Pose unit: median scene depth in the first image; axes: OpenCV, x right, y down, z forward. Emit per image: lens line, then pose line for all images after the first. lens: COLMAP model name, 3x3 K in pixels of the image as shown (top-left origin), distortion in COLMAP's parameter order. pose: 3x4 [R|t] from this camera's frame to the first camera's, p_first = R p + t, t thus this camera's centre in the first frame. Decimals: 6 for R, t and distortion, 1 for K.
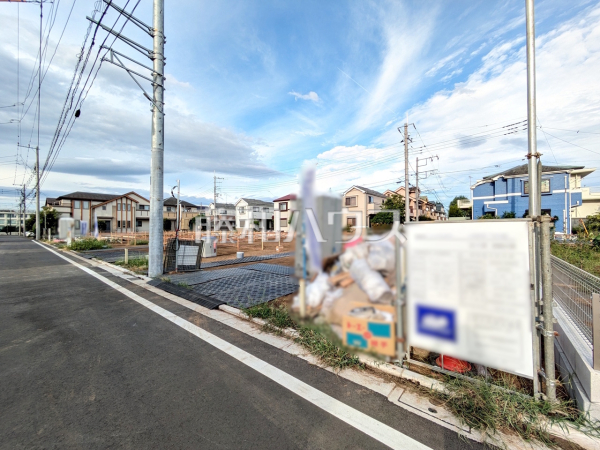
lens RADIAL K [[238.1, 0, 298.9], [0, 238.1, 235.6], [0, 0, 1]] dist [0.005330, -0.000465]
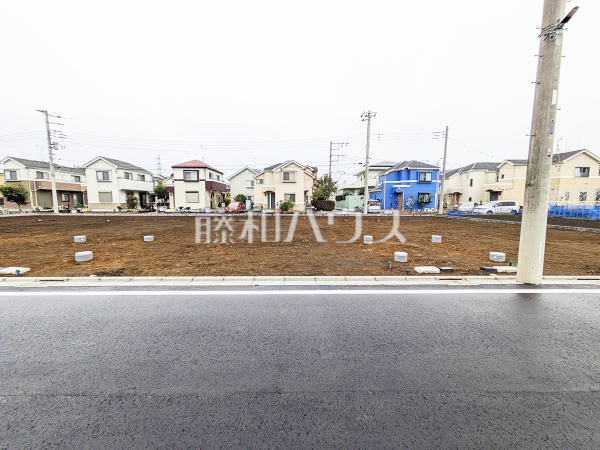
lens RADIAL K [[236.9, 0, 299.0], [0, 236.9, 226.4], [0, 0, 1]] dist [-0.004437, 0.002159]
pose [[0.761812, -0.057882, 0.645207, -0.317976], [0.015584, 0.997349, 0.071073, -0.007987], [-0.647610, -0.044089, 0.760695, 0.203488]]
